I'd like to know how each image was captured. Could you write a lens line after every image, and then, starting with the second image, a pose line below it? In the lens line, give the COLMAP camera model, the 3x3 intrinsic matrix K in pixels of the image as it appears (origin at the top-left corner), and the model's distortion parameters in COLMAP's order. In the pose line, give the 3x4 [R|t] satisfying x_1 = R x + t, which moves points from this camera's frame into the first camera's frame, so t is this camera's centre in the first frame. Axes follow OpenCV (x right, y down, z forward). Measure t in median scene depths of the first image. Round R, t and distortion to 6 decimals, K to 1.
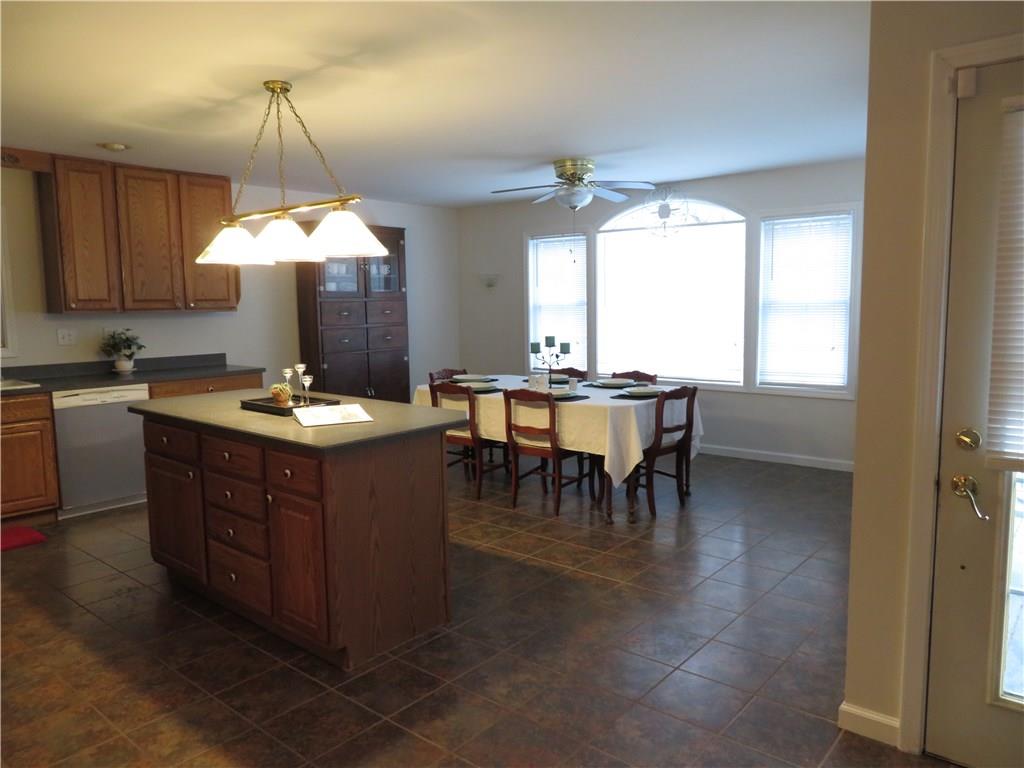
lens RADIAL K [[730.8, 0, 504.7], [0, 730.8, 384.2], [0, 0, 1]] dist [-0.012302, 0.006904]
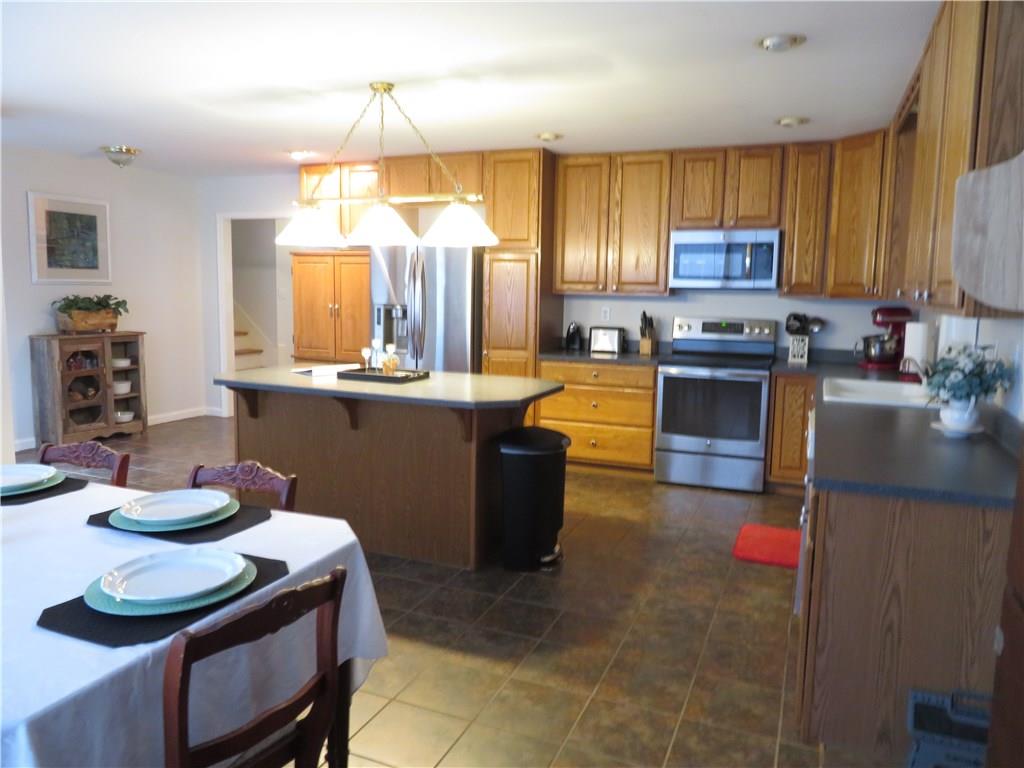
lens RADIAL K [[730.8, 0, 511.2], [0, 730.8, 383.0], [0, 0, 1]] dist [-0.012302, 0.006904]
pose [[-0.955571, 0.029974, -0.293234, -0.099337], [-0.042162, 0.970688, 0.236615, -0.153092], [0.291731, 0.238466, -0.926297, 1.378913]]
